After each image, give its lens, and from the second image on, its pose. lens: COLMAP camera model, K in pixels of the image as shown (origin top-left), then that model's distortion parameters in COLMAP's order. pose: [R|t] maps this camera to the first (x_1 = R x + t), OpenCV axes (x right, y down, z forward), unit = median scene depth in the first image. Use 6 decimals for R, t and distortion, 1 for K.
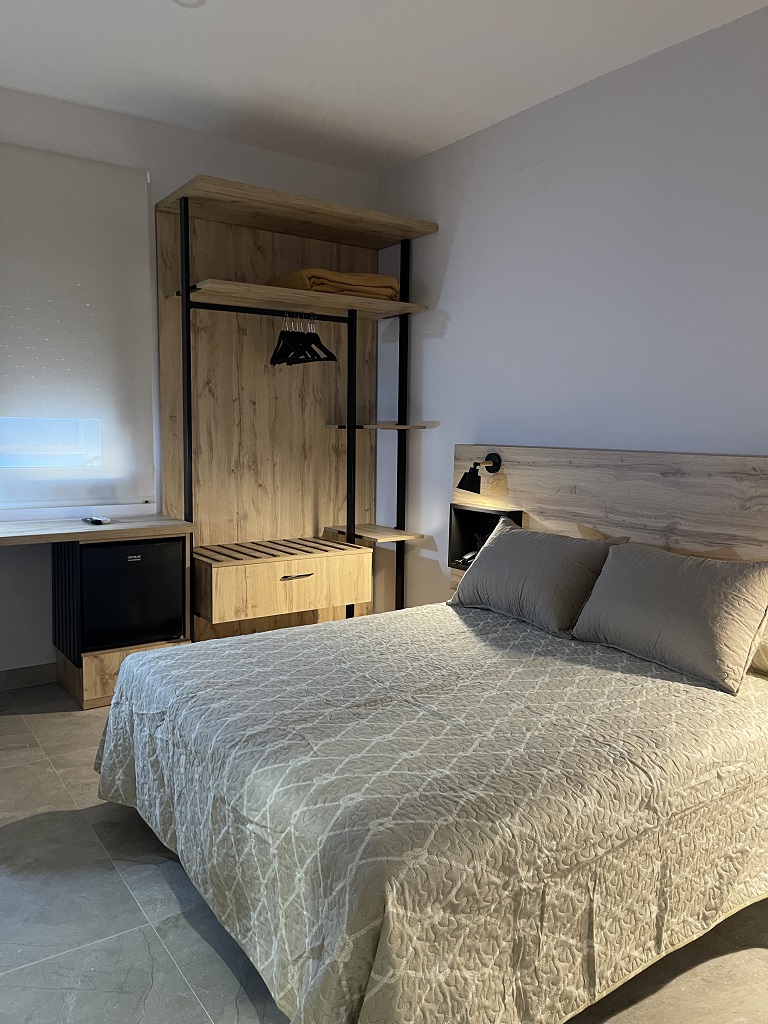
lens RADIAL K [[773.5, 0, 386.7], [0, 773.5, 512.7], [0, 0, 1]] dist [0.038176, -0.033091]
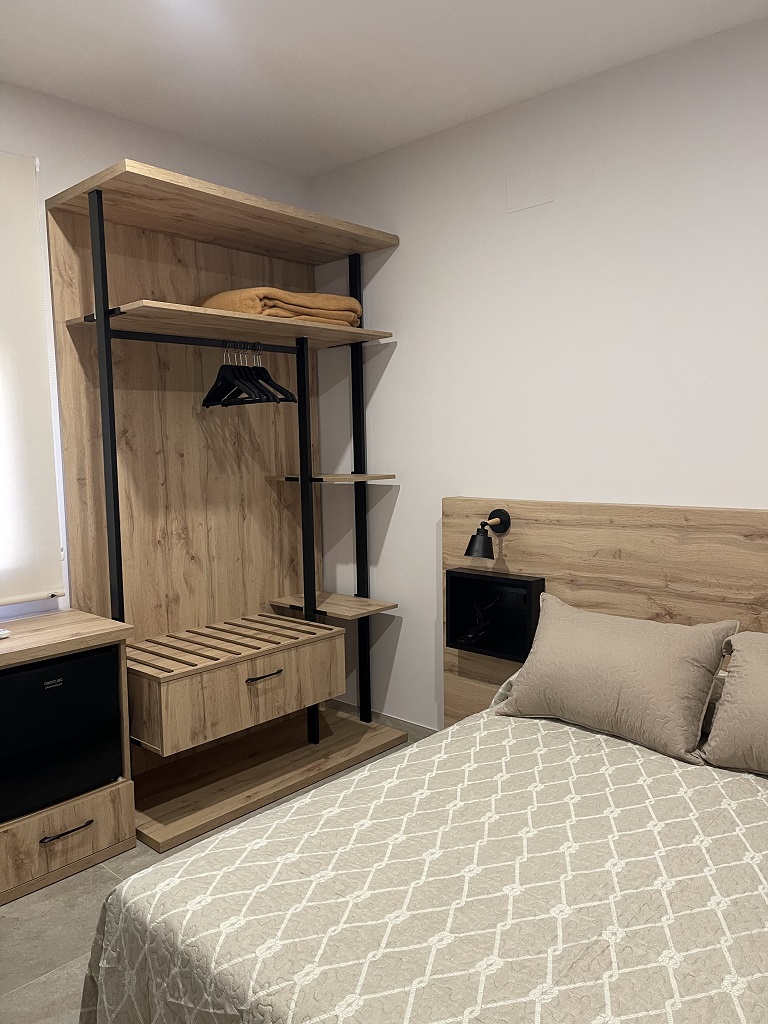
lens RADIAL K [[773.5, 0, 386.5], [0, 773.5, 515.6], [0, 0, 1]] dist [0.038176, -0.033091]
pose [[0.975656, -0.052447, 0.212941, -0.144883], [0.056498, 0.998318, -0.012981, -0.060324], [-0.211902, 0.024696, 0.976979, 0.191495]]
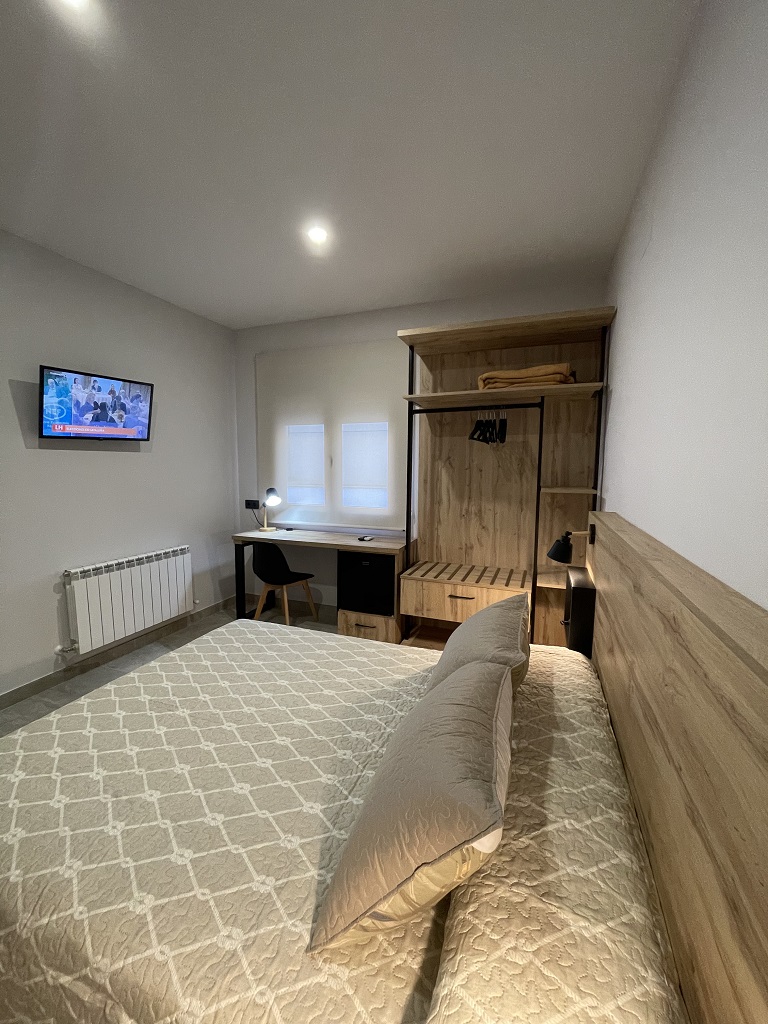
lens RADIAL K [[413.3, 0, 381.6], [0, 413.3, 513.0], [0, 0, 1]] dist [-0.016484, 0.000007]
pose [[0.555619, 0.083812, -0.827202, 0.386037], [-0.084516, 0.995446, 0.044090, -0.084400], [0.827131, 0.045414, 0.560172, 0.435057]]
